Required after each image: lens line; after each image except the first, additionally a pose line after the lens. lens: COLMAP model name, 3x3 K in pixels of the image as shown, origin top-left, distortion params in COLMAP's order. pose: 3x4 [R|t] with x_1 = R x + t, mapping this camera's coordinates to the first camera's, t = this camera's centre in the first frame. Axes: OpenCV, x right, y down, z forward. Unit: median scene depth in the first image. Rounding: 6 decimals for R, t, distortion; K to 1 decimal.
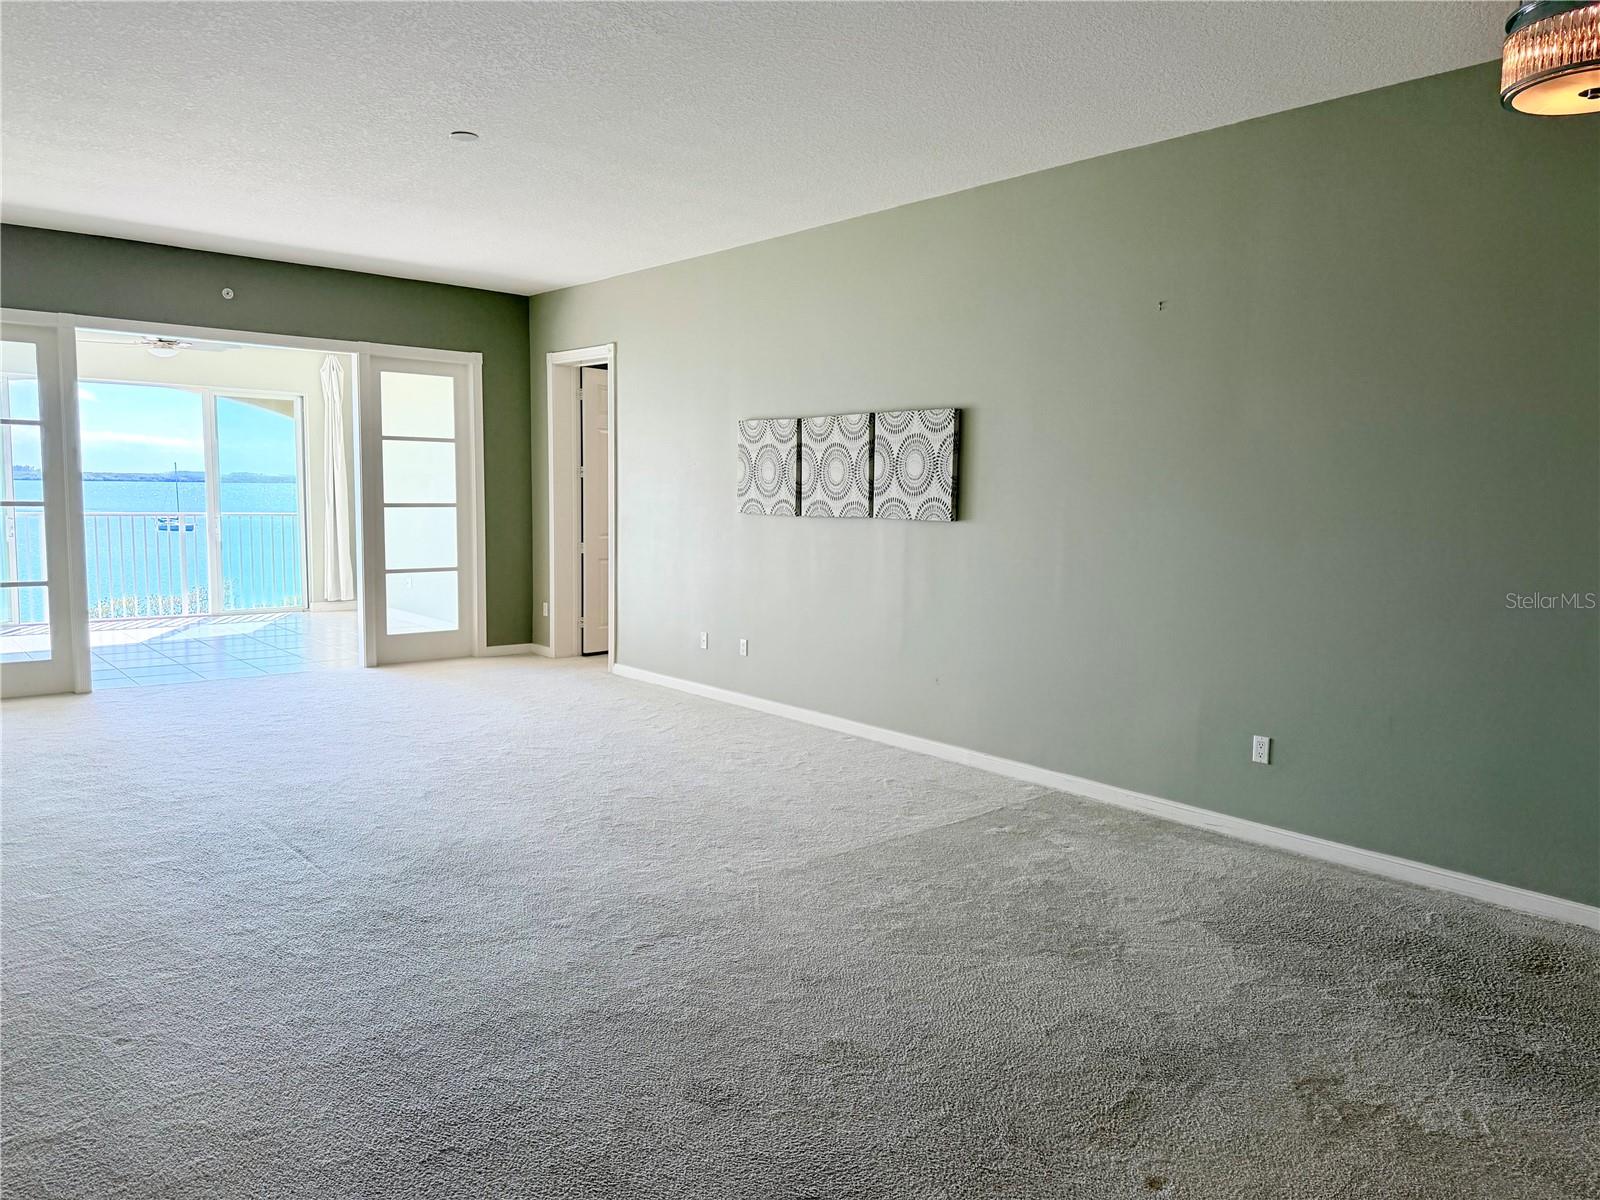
lens RADIAL K [[1117.0, 0, 824.3], [0, 1117.0, 601.7], [0, 0, 1]] dist [0.060262, -0.000472]
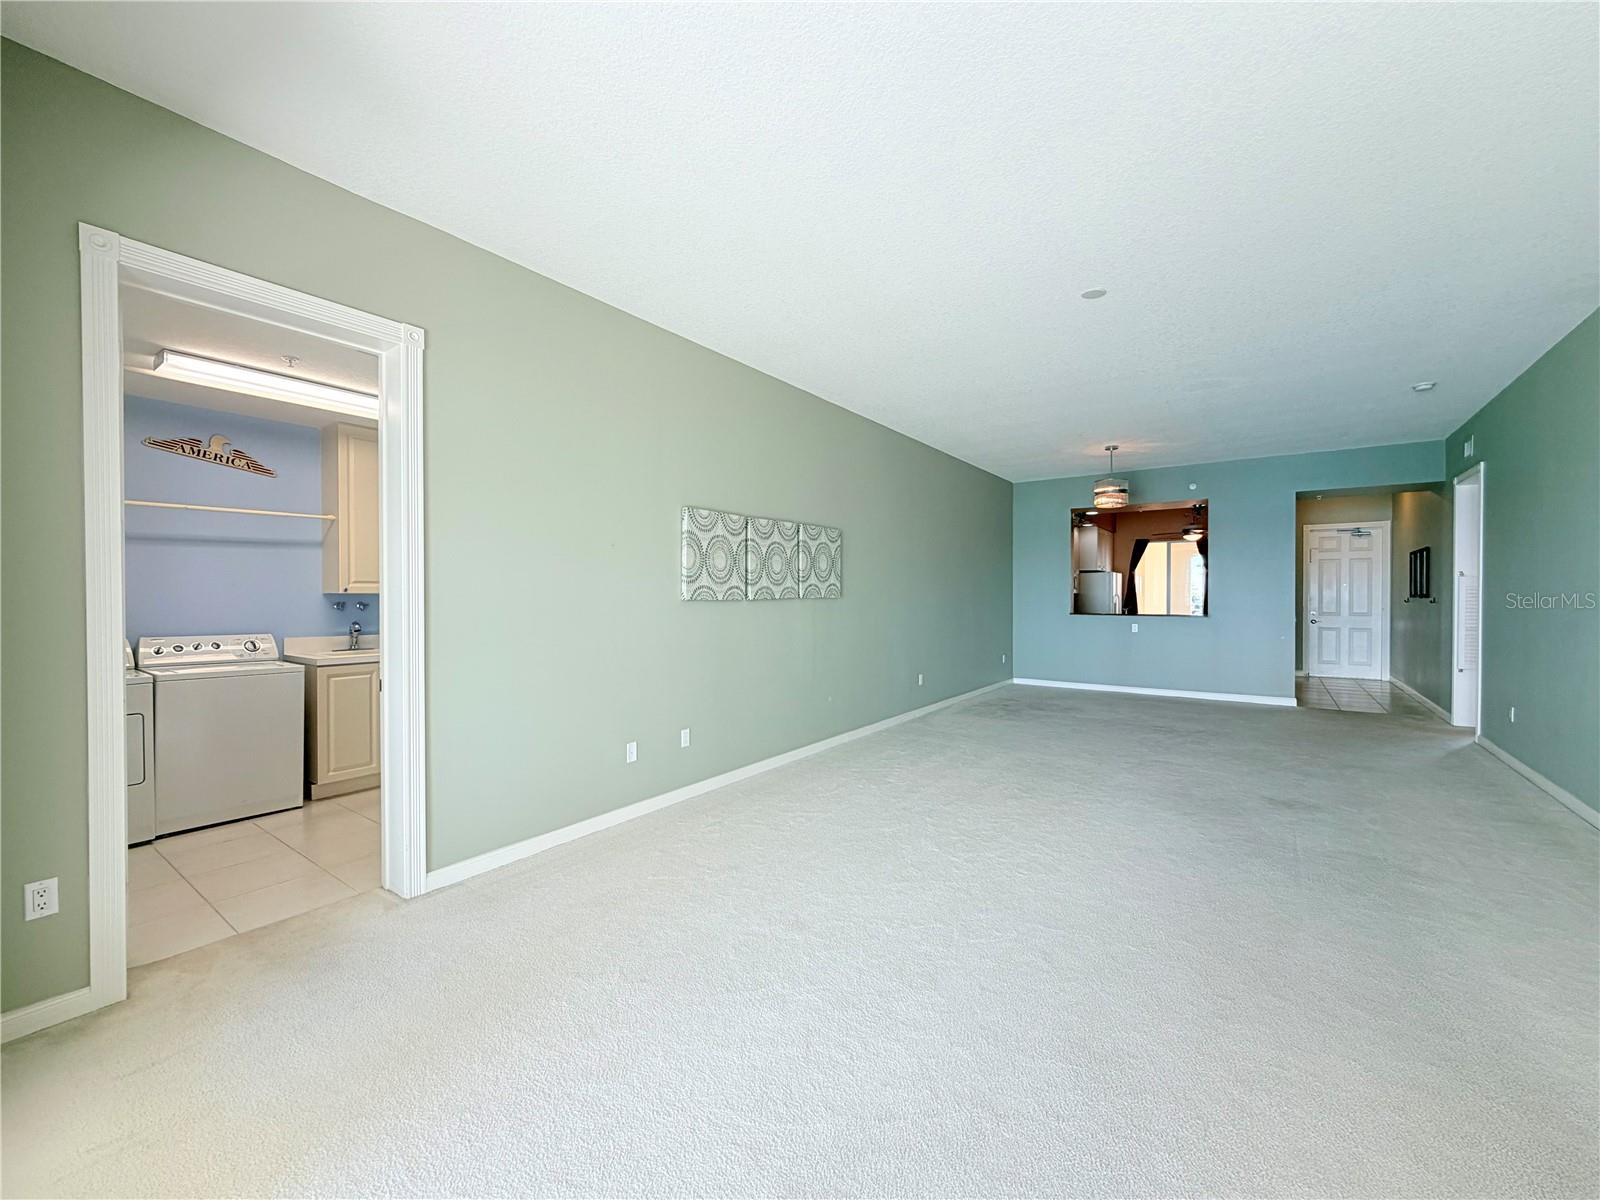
lens RADIAL K [[638.3, 0, 796.7], [0, 638.3, 598.5], [0, 0, 1]] dist [-0.000261, -0.000043]
pose [[-0.214697, -0.022279, 0.976427, -0.691383], [0.097496, 0.994257, 0.044123, -0.103841], [-0.971802, 0.104671, -0.211292, 1.104955]]
